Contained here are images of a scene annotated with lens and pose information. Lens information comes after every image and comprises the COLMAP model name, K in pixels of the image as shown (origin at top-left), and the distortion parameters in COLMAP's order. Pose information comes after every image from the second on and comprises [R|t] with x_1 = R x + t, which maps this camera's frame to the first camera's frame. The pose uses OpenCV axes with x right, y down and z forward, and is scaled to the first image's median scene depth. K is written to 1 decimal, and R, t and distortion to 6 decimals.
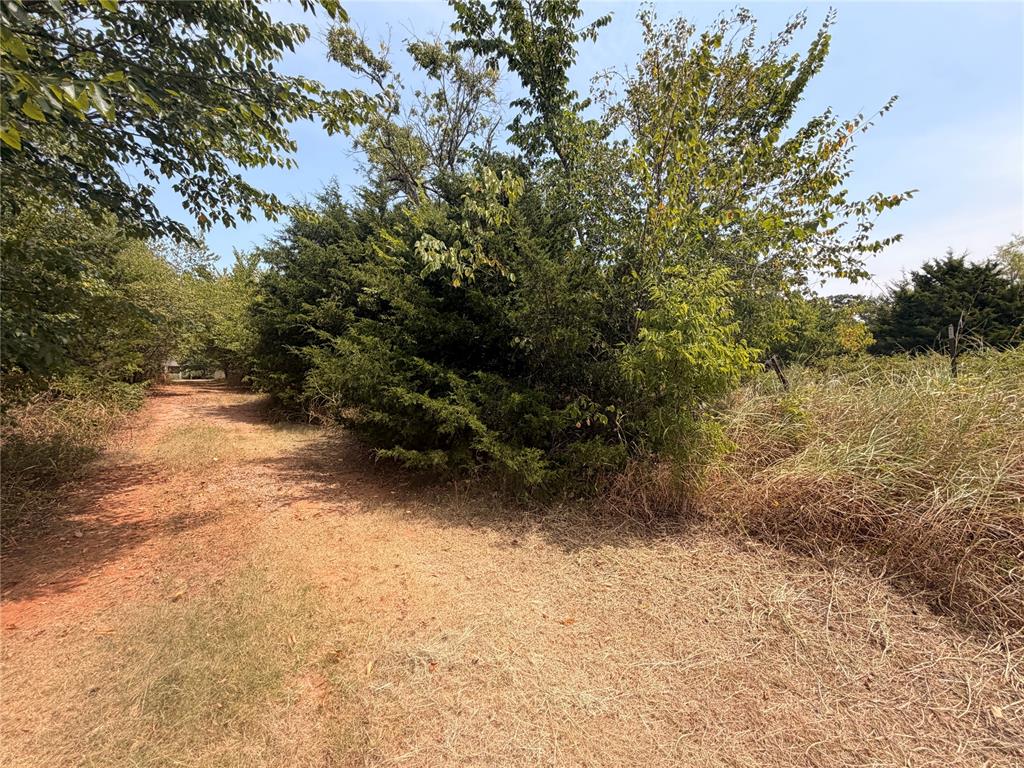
lens RADIAL K [[404.6, 0, 506.4], [0, 404.6, 382.9], [0, 0, 1]] dist [-0.001930, -0.000055]
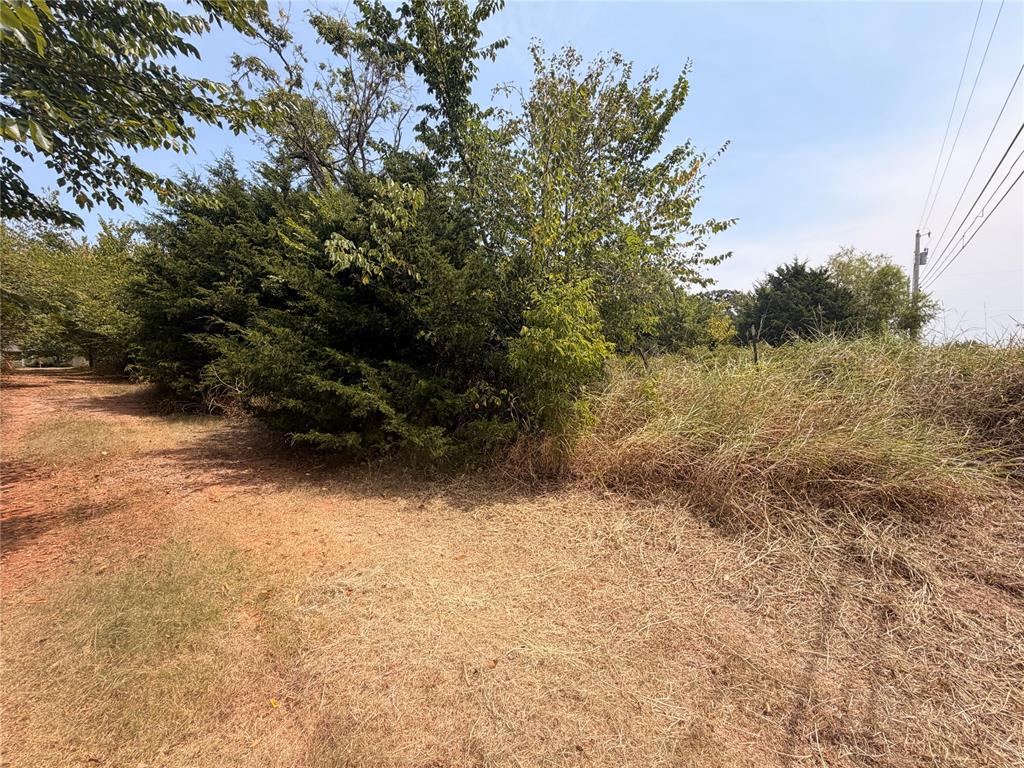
lens RADIAL K [[404.6, 0, 506.4], [0, 404.6, 382.9], [0, 0, 1]] dist [-0.001930, -0.000055]
pose [[0.980158, -0.013594, 0.197753, 0.024790], [0.006664, 0.999342, 0.035665, -0.004166], [-0.198108, -0.033640, 0.979603, -0.136950]]
